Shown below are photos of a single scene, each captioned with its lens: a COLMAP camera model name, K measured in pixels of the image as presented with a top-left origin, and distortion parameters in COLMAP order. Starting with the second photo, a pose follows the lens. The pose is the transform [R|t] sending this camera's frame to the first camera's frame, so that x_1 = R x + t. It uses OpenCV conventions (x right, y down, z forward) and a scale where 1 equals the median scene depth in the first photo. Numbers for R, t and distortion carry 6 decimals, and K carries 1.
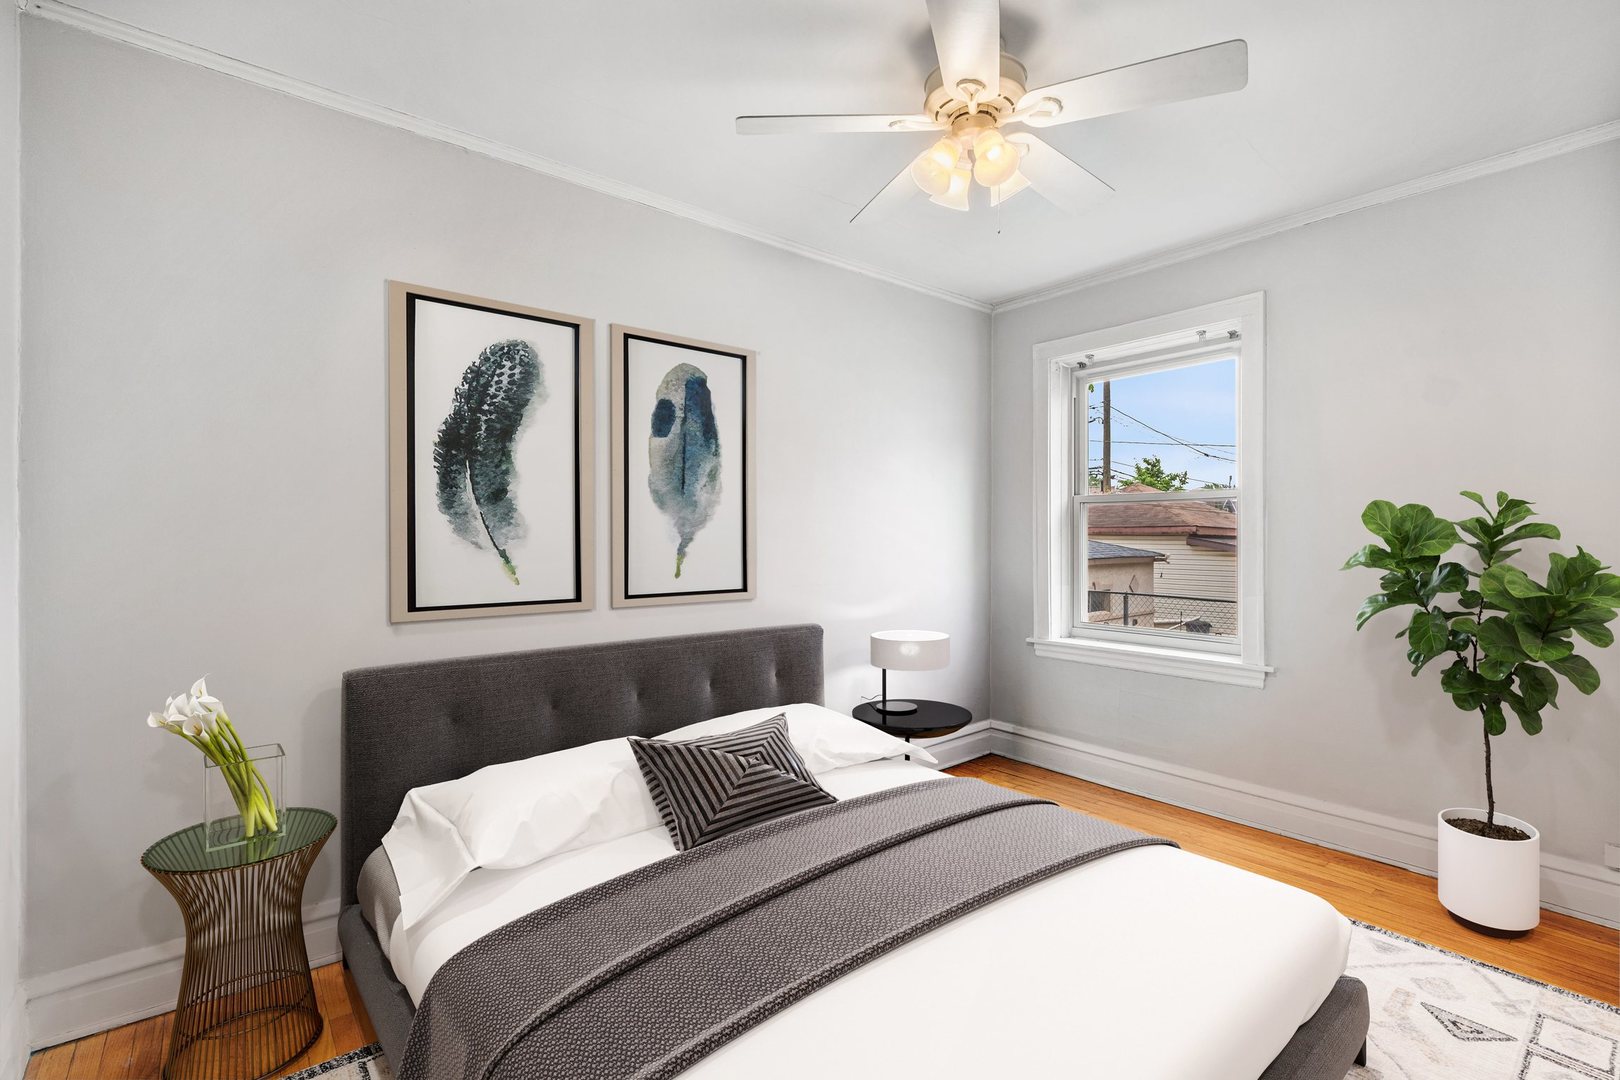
lens RADIAL K [[719.9, 0, 809.0], [0, 719.9, 537.0], [0, 0, 1]] dist [-0.002768, -0.003597]
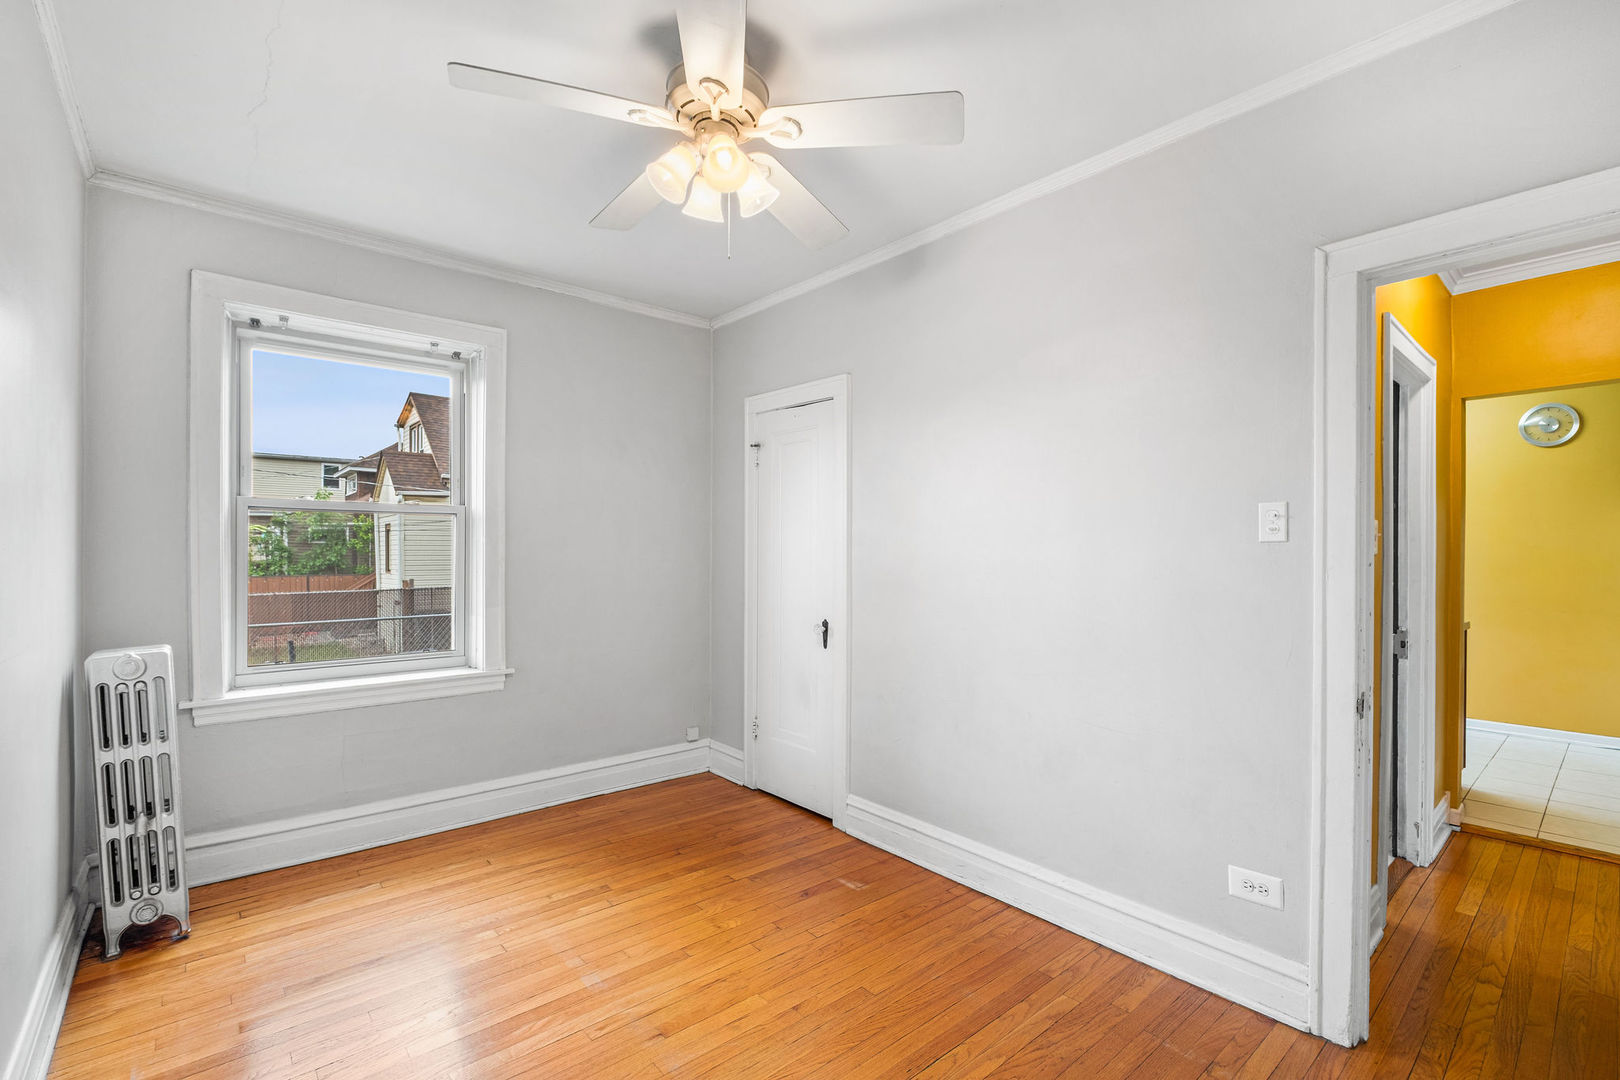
lens RADIAL K [[719.9, 0, 808.5], [0, 719.9, 549.4], [0, 0, 1]] dist [-0.002768, -0.003597]
pose [[-0.021677, -0.003105, 0.999760, -0.437056], [-0.004516, 0.999985, 0.003008, -0.009159], [-0.999755, -0.004450, -0.021691, 0.502733]]
